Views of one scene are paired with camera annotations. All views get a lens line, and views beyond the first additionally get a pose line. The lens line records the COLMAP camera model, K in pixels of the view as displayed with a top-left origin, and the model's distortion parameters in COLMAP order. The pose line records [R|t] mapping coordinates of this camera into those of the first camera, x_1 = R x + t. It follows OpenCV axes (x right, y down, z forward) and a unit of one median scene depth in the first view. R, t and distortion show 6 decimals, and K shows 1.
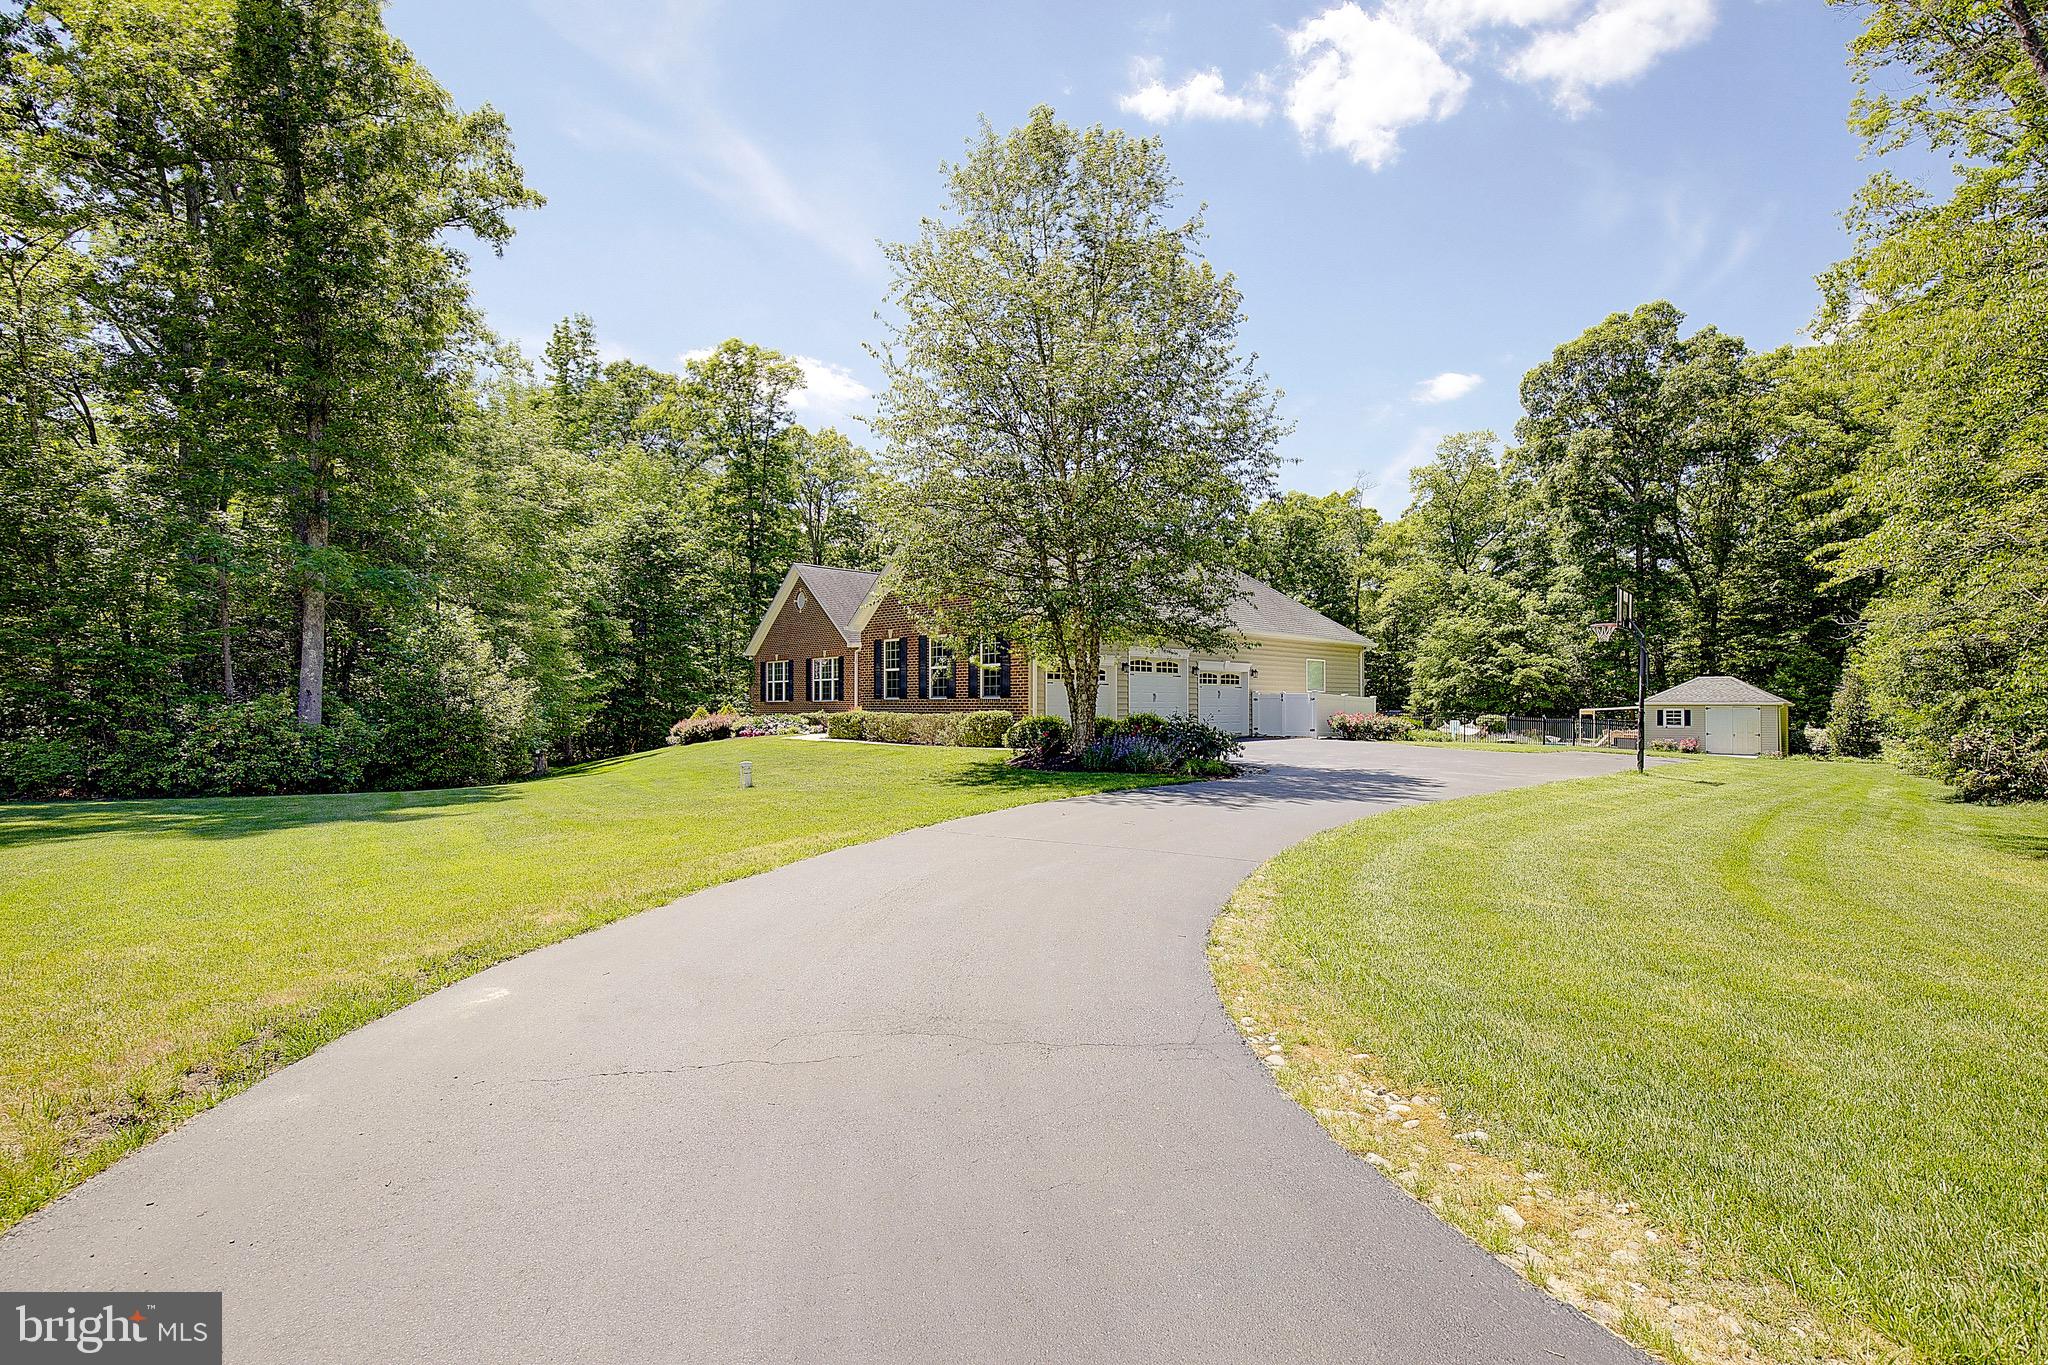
lens RADIAL K [[934.7, 0, 1037.9], [0, 934.7, 687.1], [0, 0, 1]] dist [-0.038654, 0.006610]
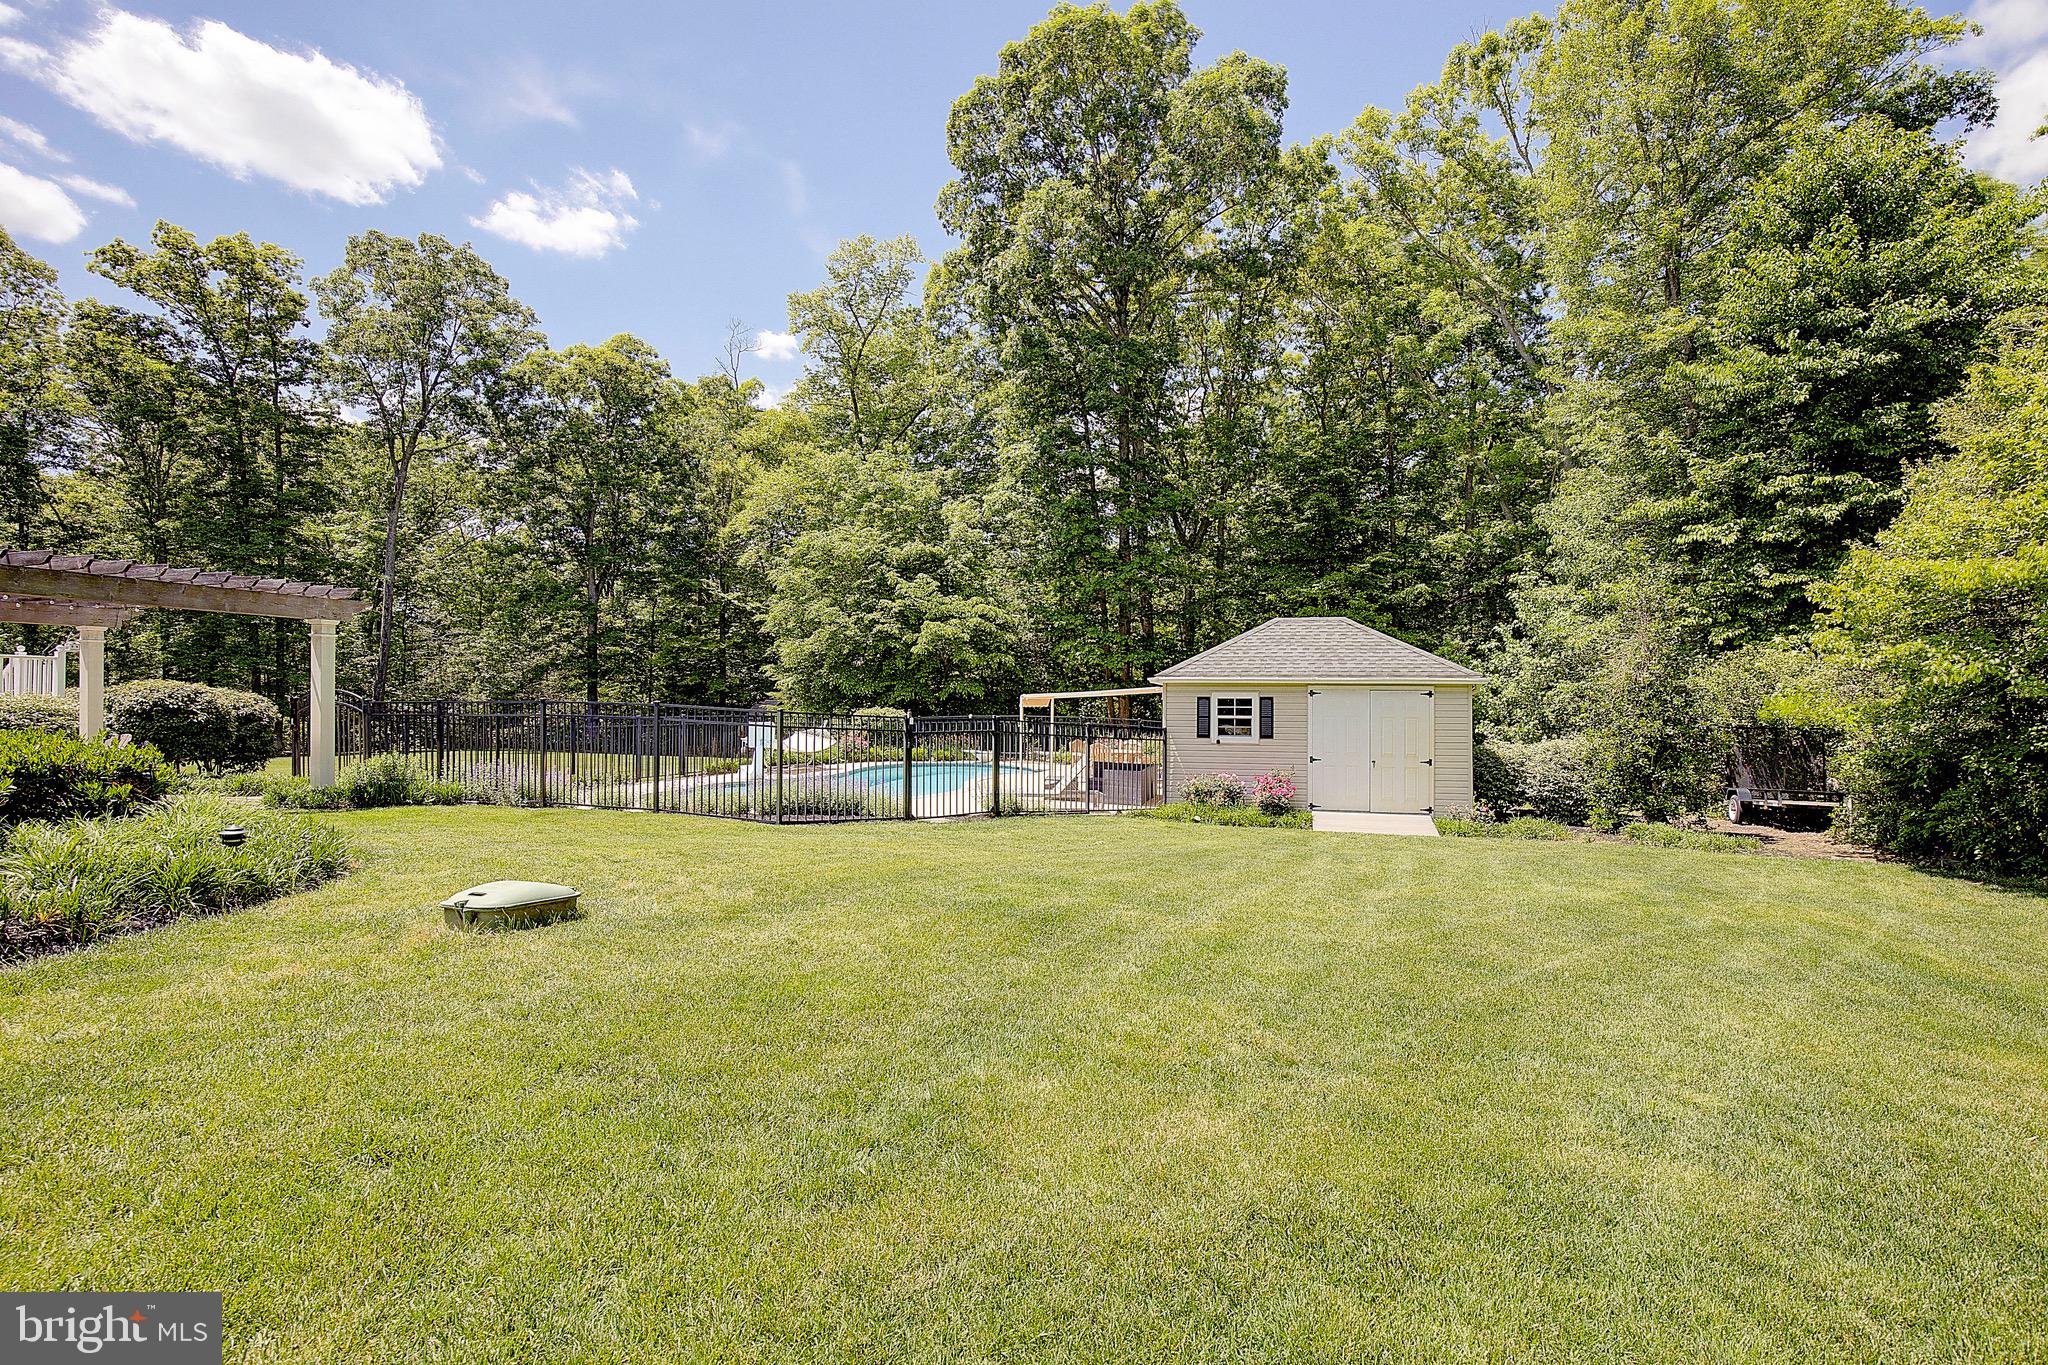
lens RADIAL K [[934.7, 0, 1050.8], [0, 934.7, 687.2], [0, 0, 1]] dist [-0.038654, 0.006610]
pose [[0.857599, 0.008747, 0.514245, 0.299380], [-0.013969, 0.999883, 0.006288, 0.013520], [-0.514130, -0.012576, 0.857620, 0.494942]]
